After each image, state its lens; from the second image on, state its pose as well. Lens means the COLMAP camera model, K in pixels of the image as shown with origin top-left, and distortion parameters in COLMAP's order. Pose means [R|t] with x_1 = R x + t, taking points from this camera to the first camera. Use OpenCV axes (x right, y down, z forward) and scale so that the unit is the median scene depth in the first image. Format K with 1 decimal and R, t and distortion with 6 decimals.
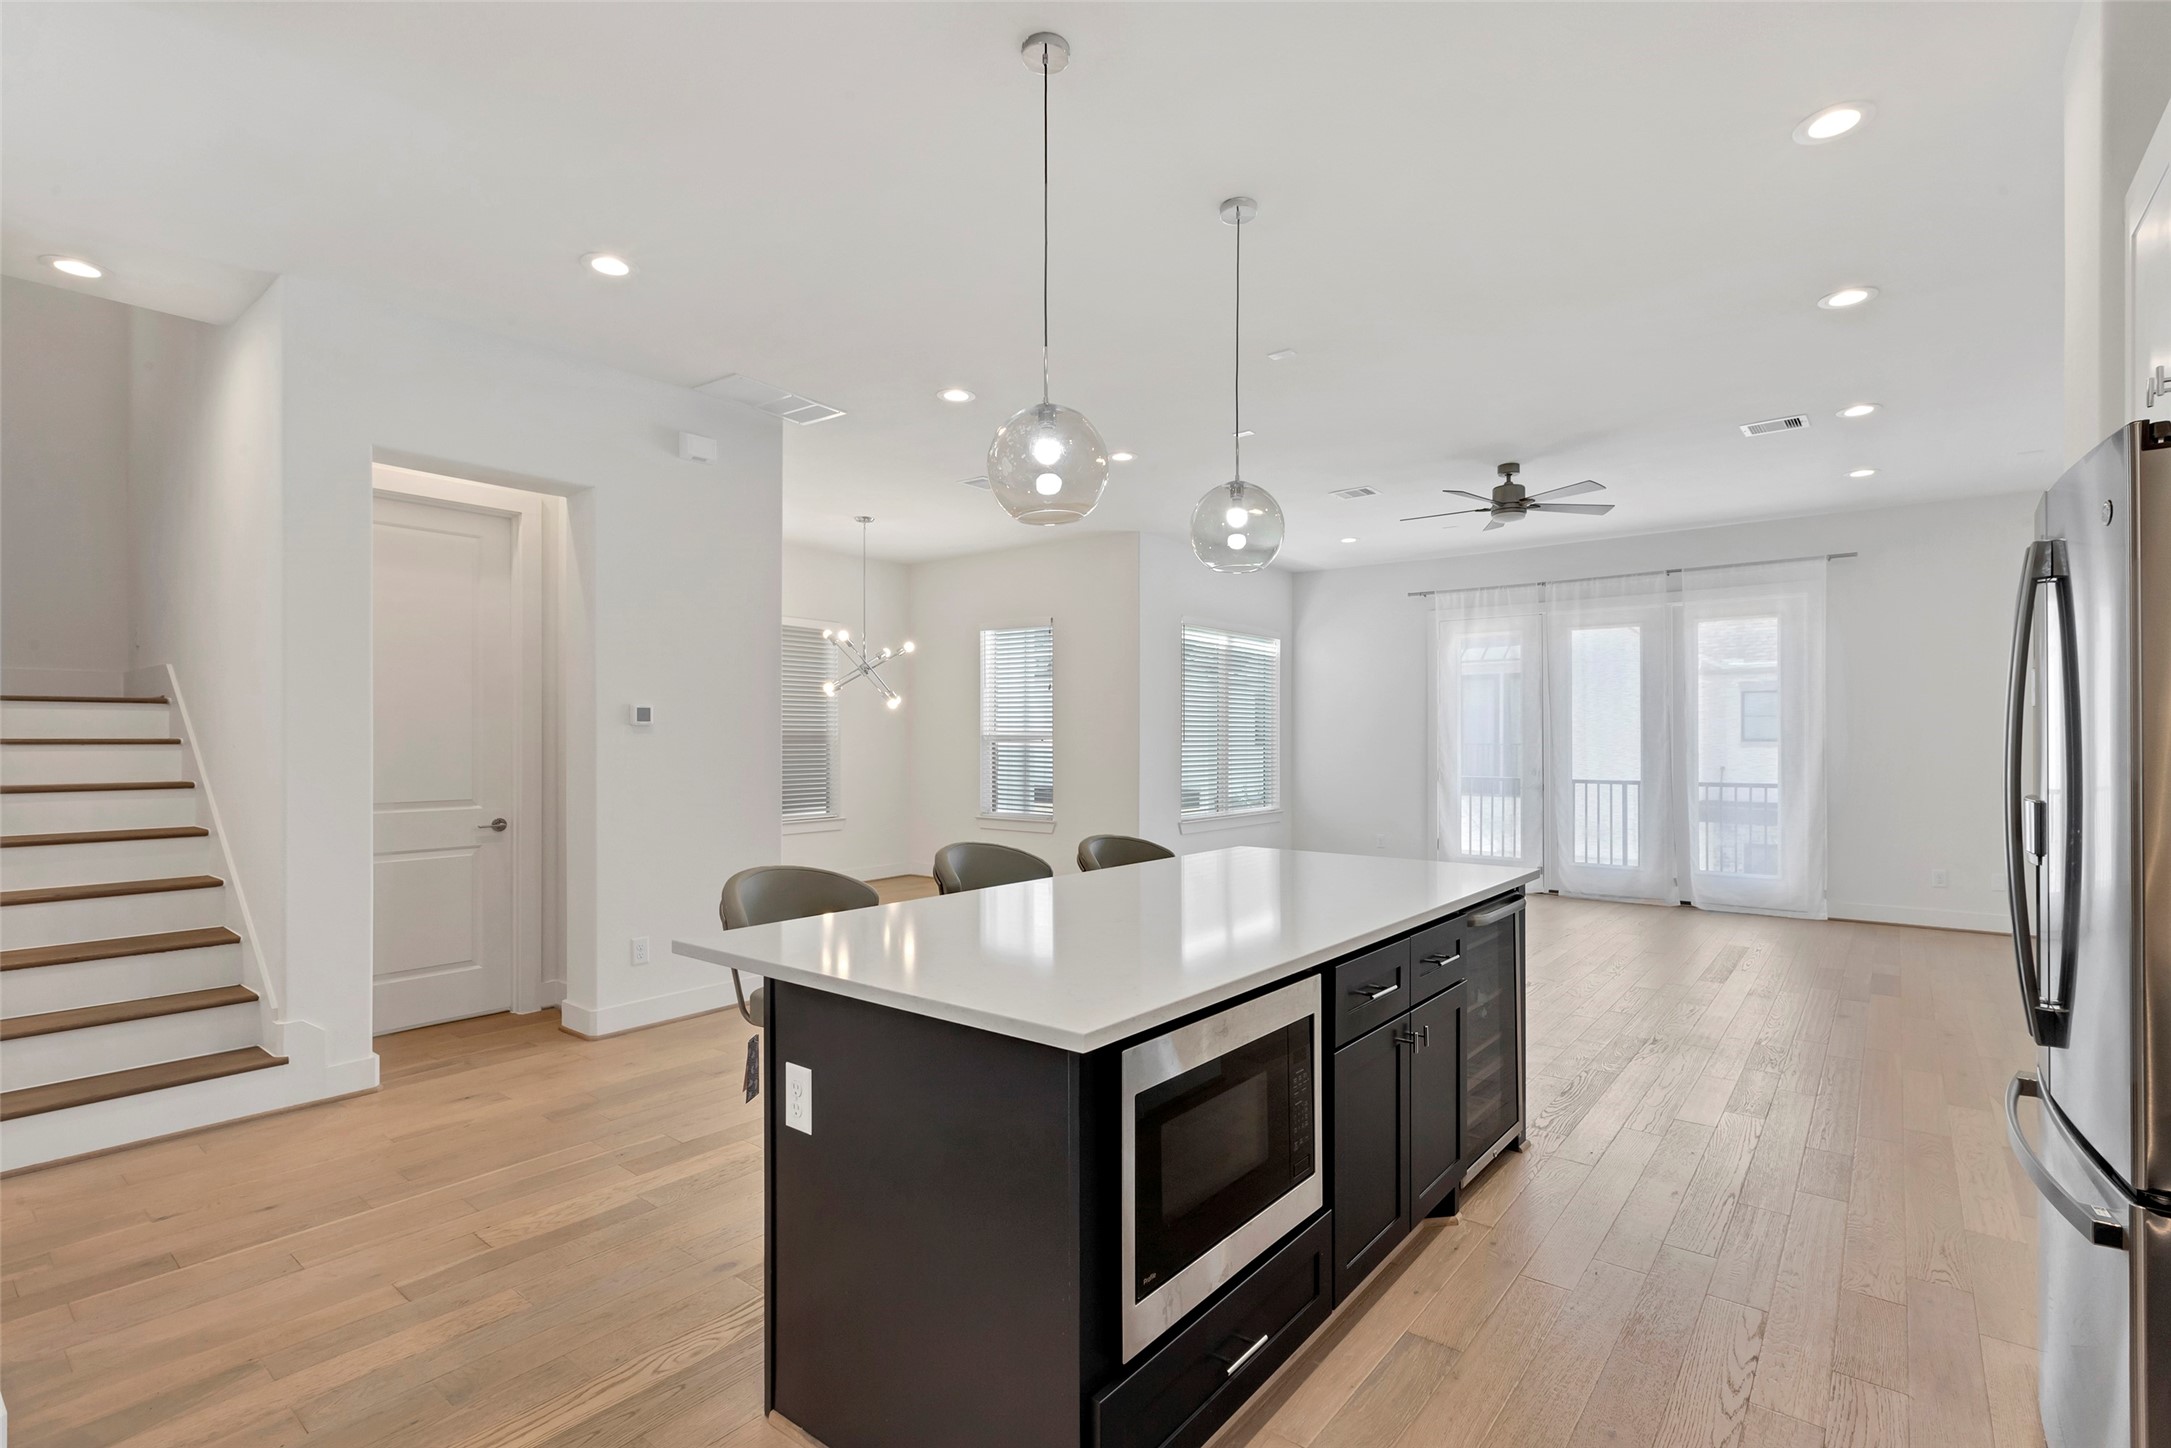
lens RADIAL K [[1007.2, 0, 1090.4], [0, 1007.2, 749.5], [0, 0, 1]] dist [-0.028934, -0.000106]
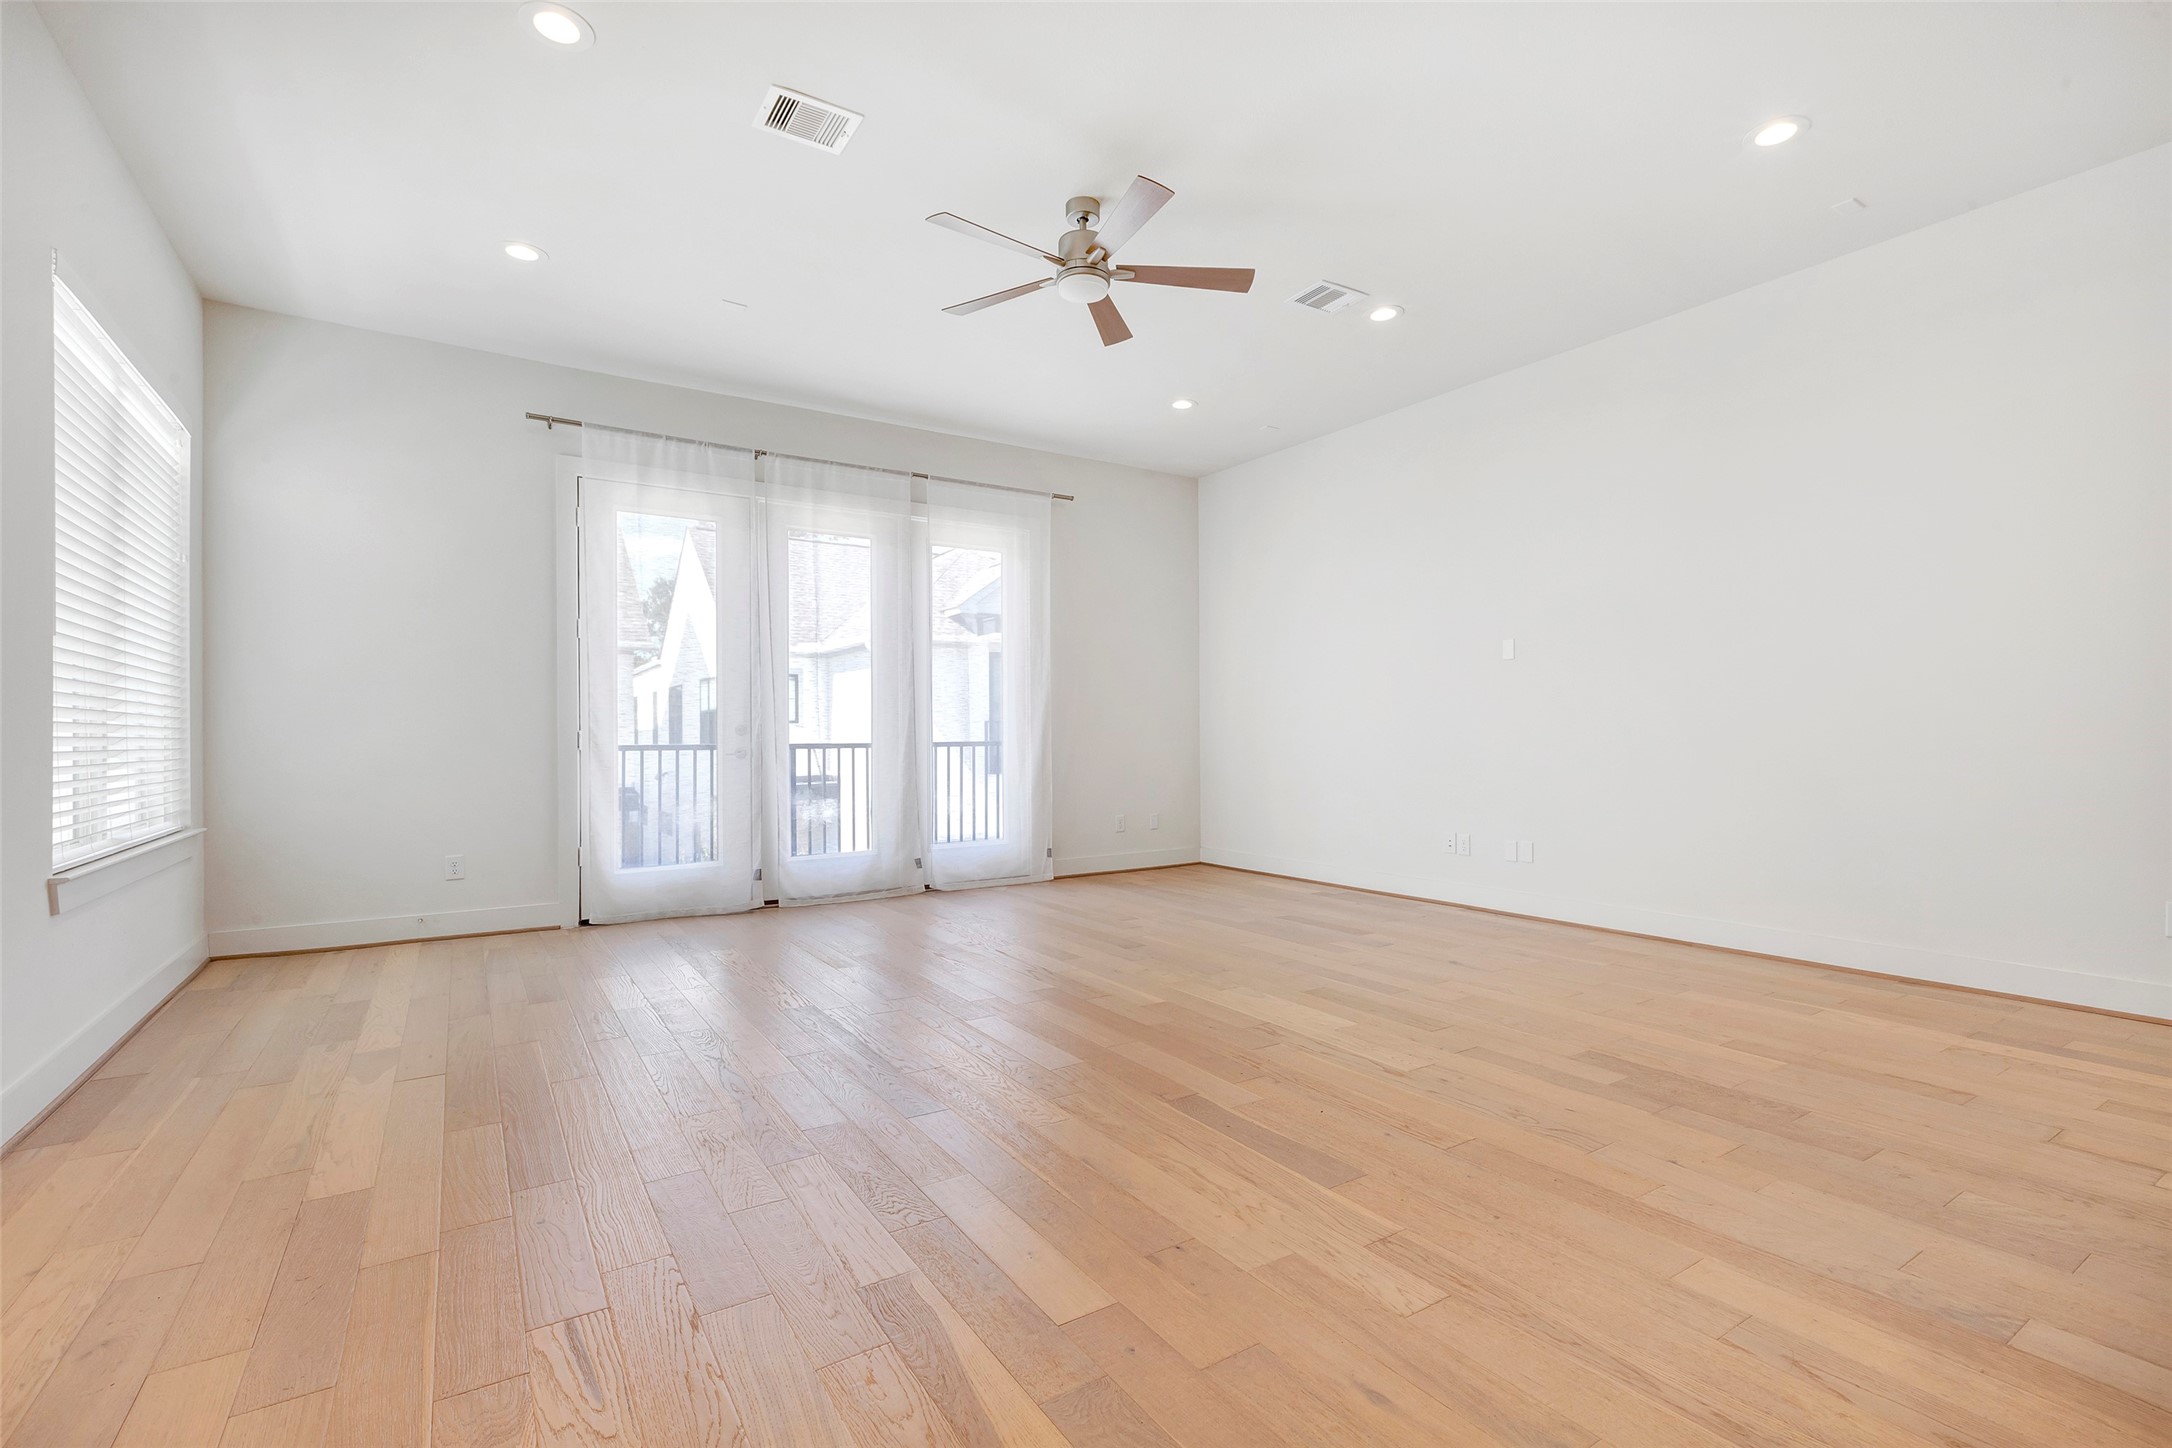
lens RADIAL K [[975.0, 0, 1086.0], [0, 975.0, 724.0], [0, 0, 1]] dist [0.010237, -0.000221]
pose [[0.312554, 0.010081, 0.949846, -0.121009], [0.021609, 0.999609, -0.017720, 0.038905], [-0.949654, 0.026063, 0.312214, 0.634957]]
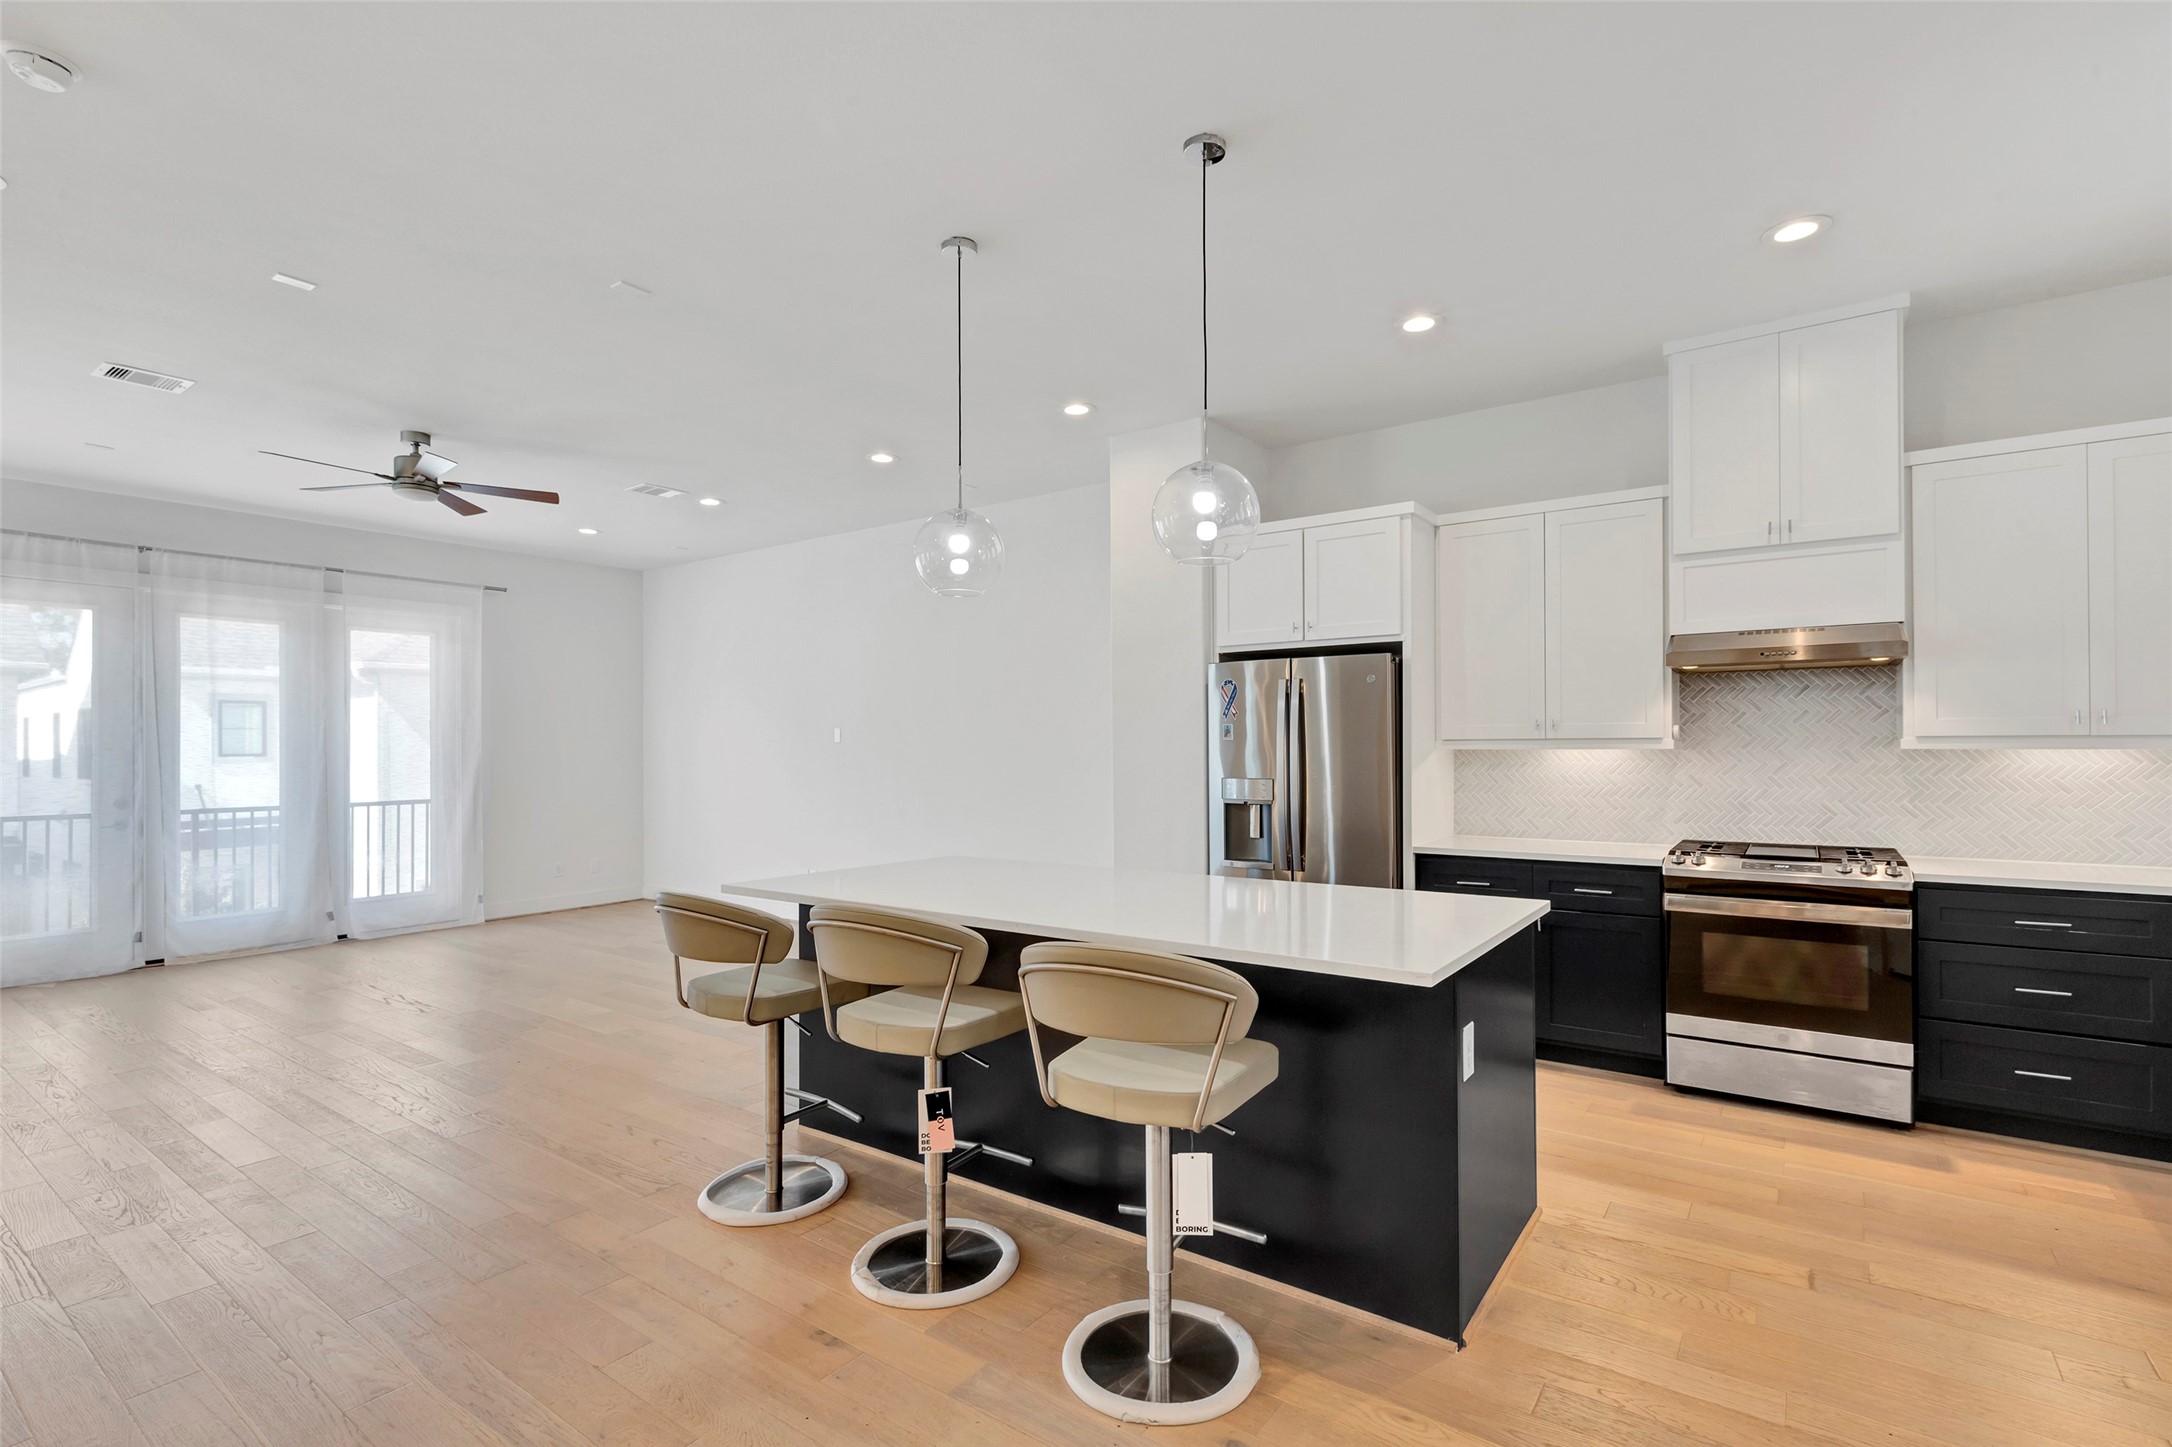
lens RADIAL K [[996.6, 0, 1087.2], [0, 996.6, 735.2], [0, 0, 1]] dist [0.021781, -0.008964]
pose [[-0.055514, 0.015400, 0.998339, -0.362541], [0.022458, 0.999647, -0.014171, -0.001064], [-0.998205, 0.021634, -0.055840, 0.375247]]
